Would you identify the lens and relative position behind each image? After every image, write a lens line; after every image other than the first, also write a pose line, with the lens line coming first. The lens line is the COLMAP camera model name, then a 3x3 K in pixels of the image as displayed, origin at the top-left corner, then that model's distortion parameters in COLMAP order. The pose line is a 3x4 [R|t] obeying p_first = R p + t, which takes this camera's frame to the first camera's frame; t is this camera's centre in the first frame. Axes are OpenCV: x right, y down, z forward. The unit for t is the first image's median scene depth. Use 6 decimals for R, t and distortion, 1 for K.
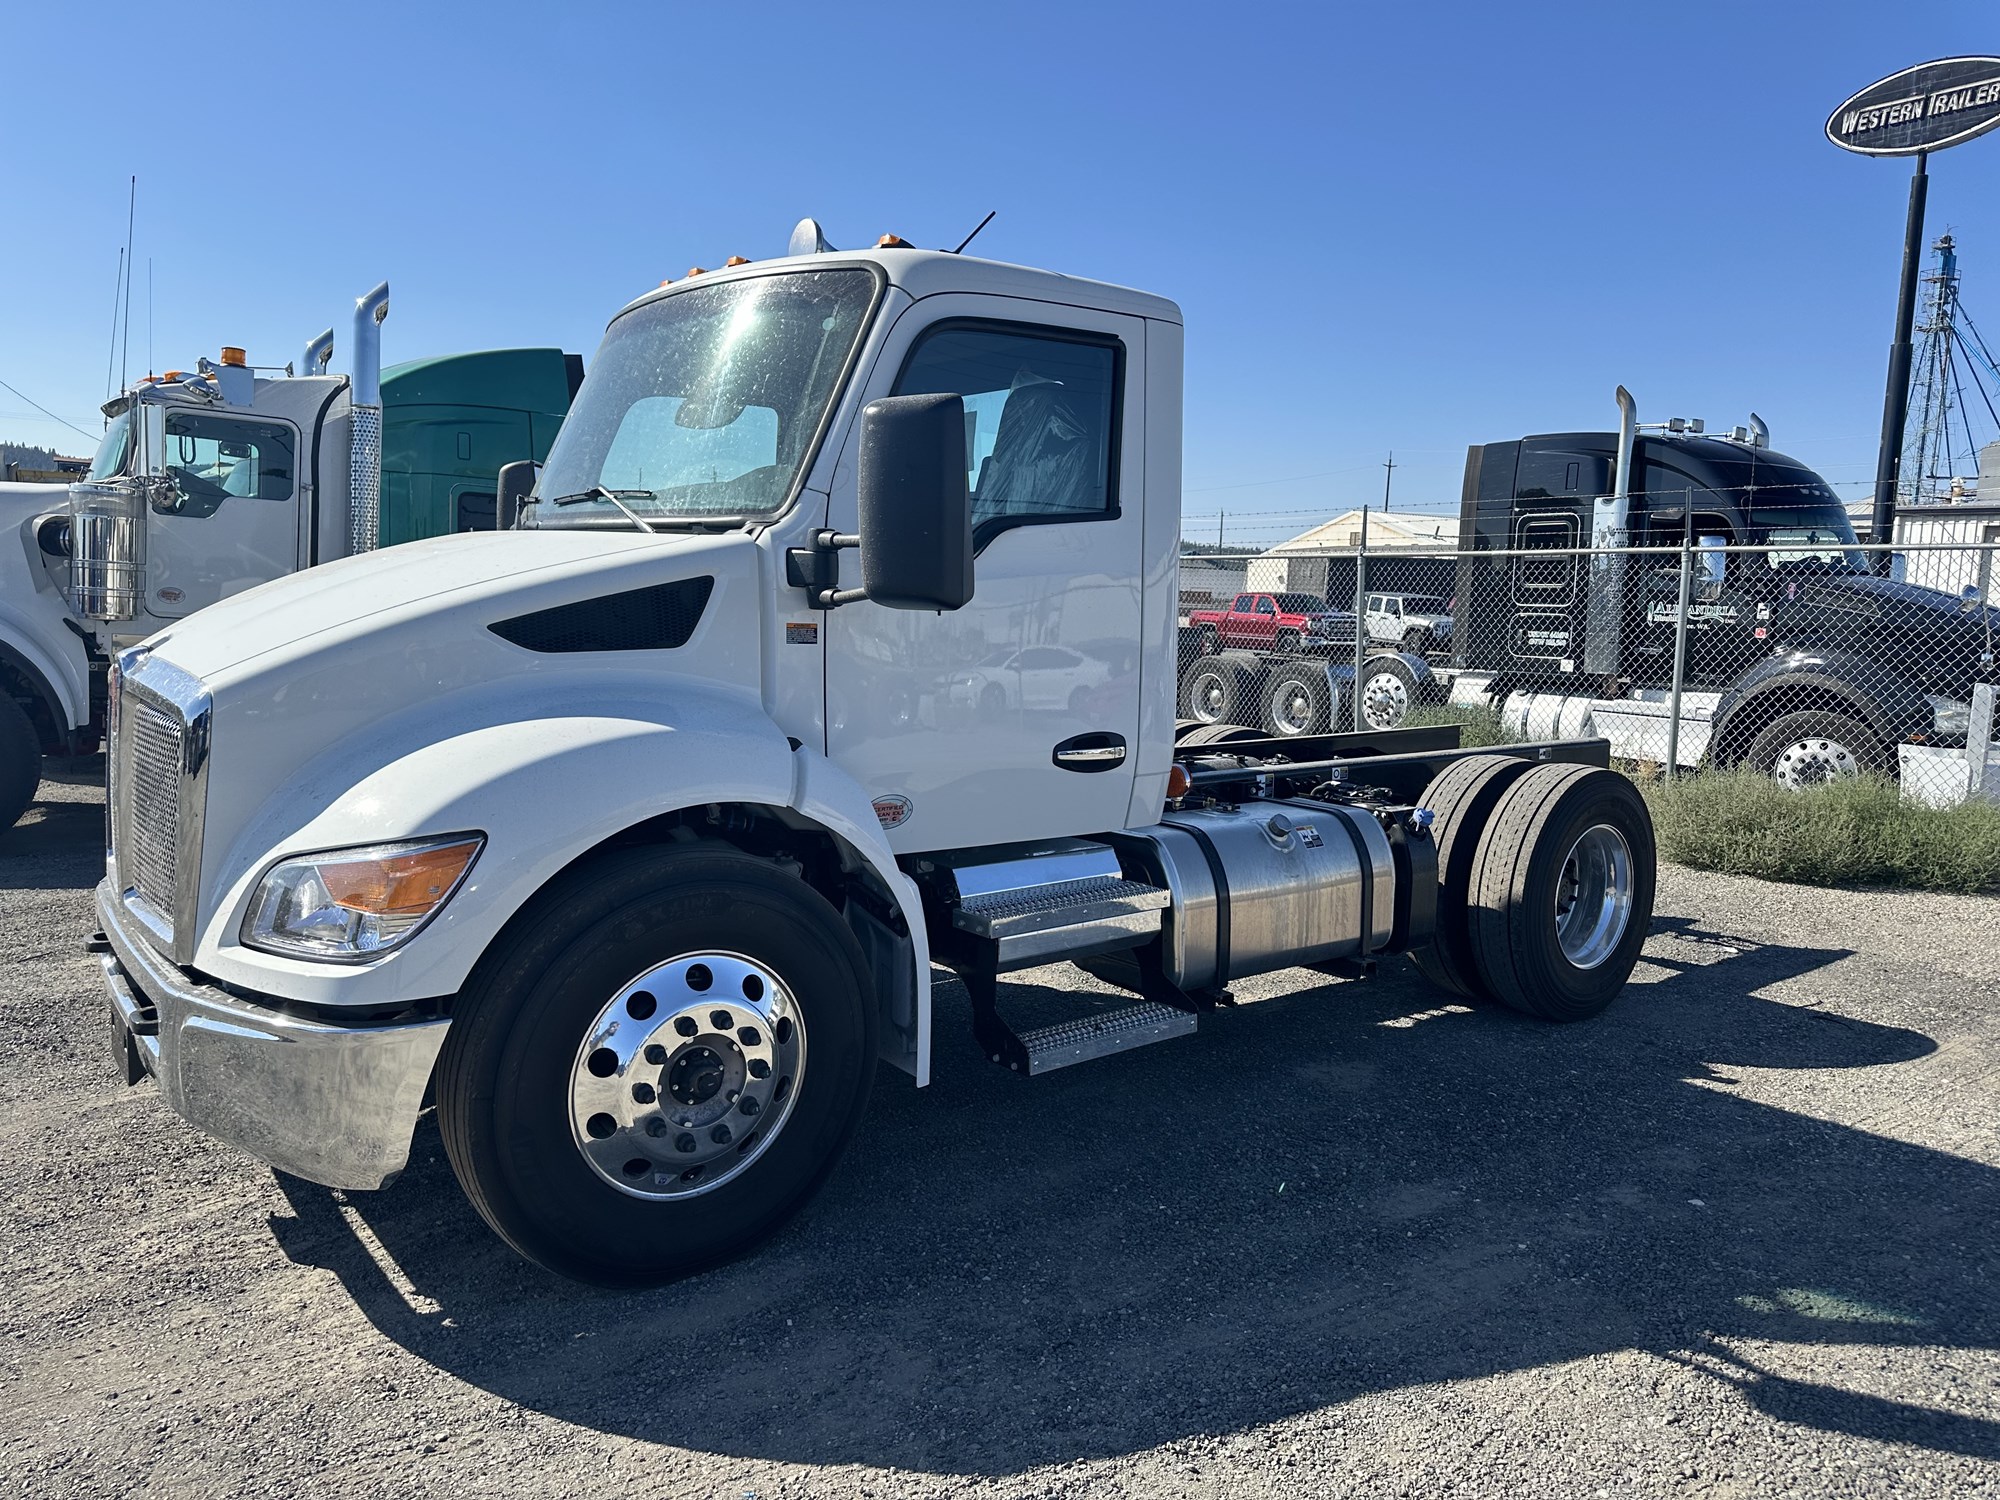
lens RADIAL K [[1595.3, 0, 1000.0], [0, 1595.3, 750.0], [0, 0, 1]] dist [0.126224, 0.000459]
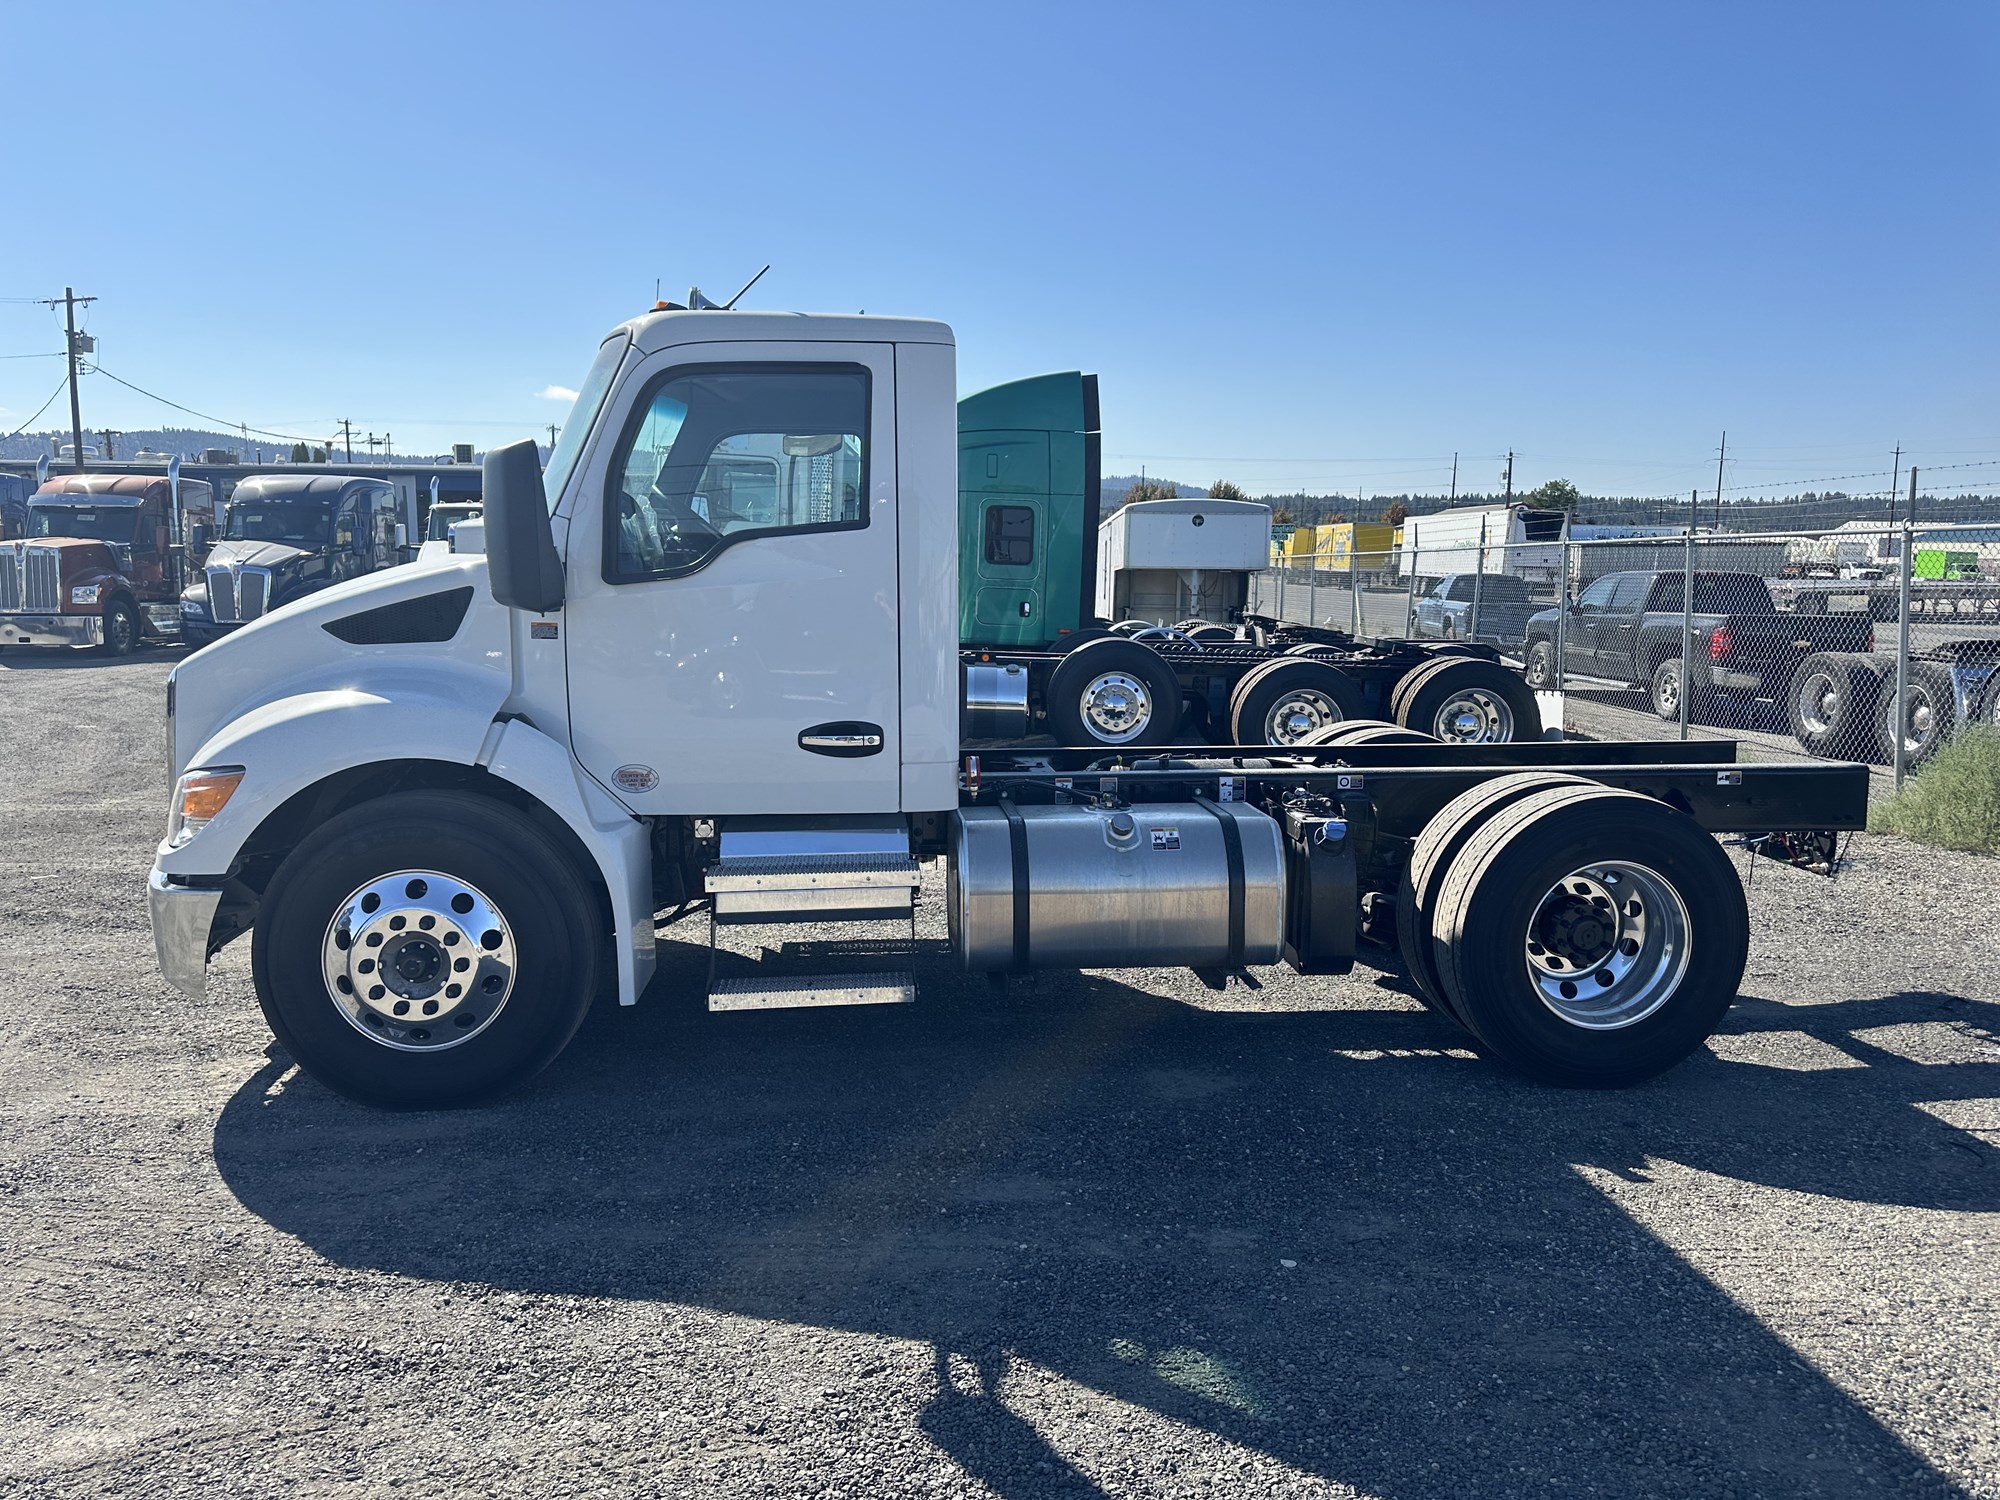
lens RADIAL K [[1661.7, 0, 1121.1], [0, 1661.7, 754.4], [0, 0, 1]] dist [-0.005128, -0.005882]
pose [[0.798005, 0.050910, -0.600496, 1.007189], [-0.045448, 0.998672, 0.024271, -0.027367], [0.600934, 0.007923, 0.799259, 0.228201]]
